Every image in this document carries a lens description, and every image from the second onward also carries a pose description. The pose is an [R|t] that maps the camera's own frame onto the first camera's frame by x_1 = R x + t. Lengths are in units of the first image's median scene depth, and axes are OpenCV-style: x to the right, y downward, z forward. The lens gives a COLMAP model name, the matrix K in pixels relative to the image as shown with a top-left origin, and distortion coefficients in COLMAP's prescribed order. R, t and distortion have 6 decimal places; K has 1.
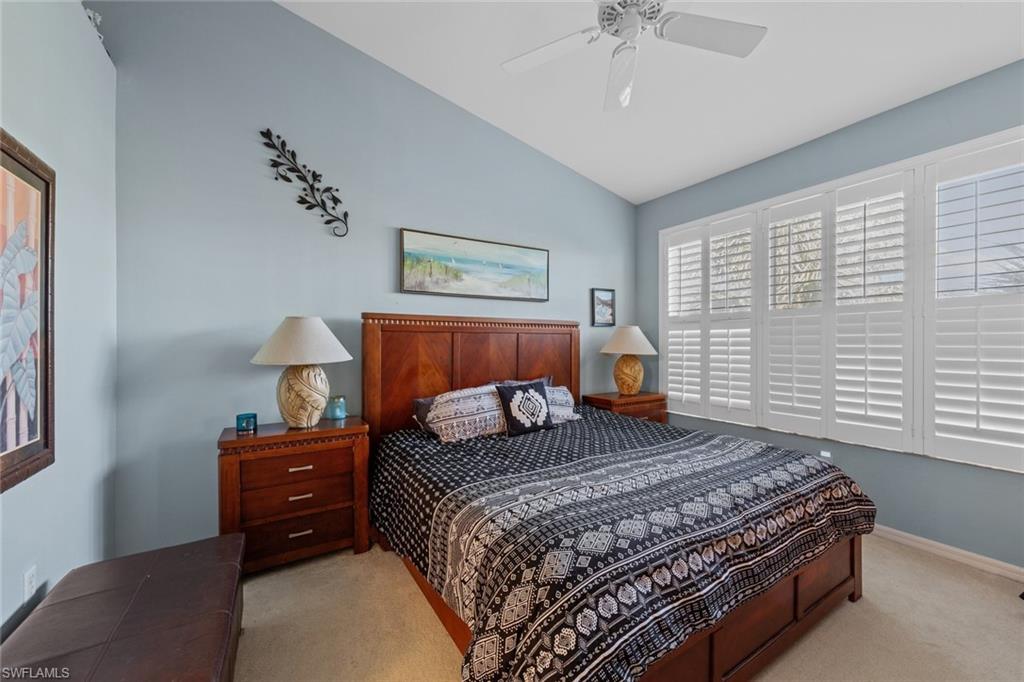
lens RADIAL K [[393.2, 0, 512.7], [0, 393.2, 340.9], [0, 0, 1]] dist [0.000666, -0.000044]
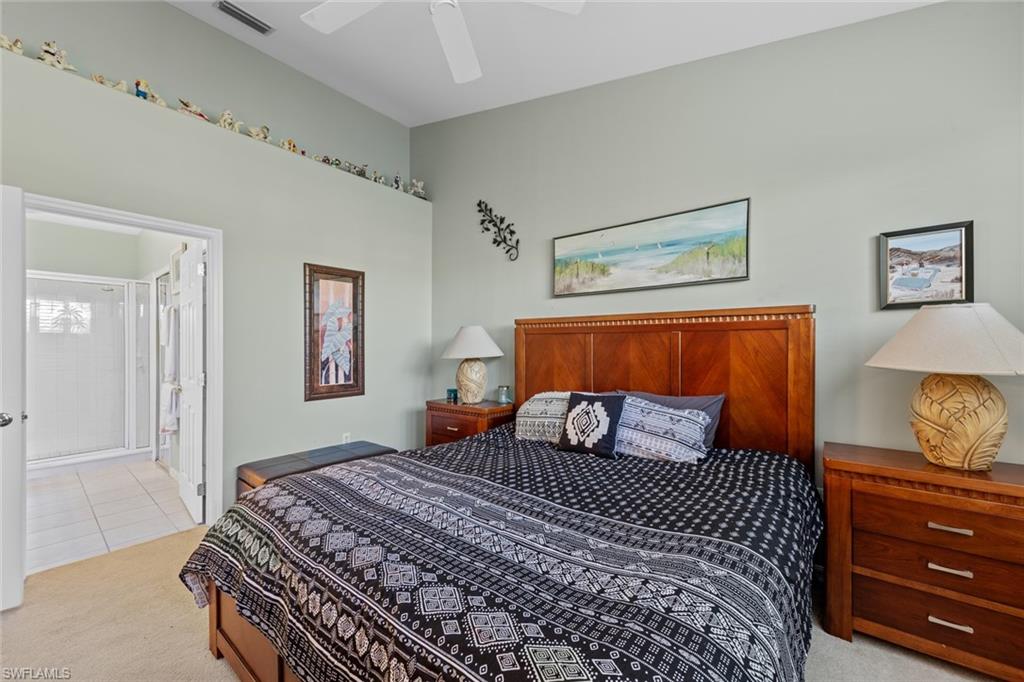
lens RADIAL K [[393.2, 0, 512.7], [0, 393.2, 340.9], [0, 0, 1]] dist [0.000666, -0.000044]
pose [[0.334411, -0.009875, -0.942376, 0.754095], [0.002902, 0.999951, -0.009448, 0.005906], [0.942423, 0.000425, 0.334423, 0.576942]]
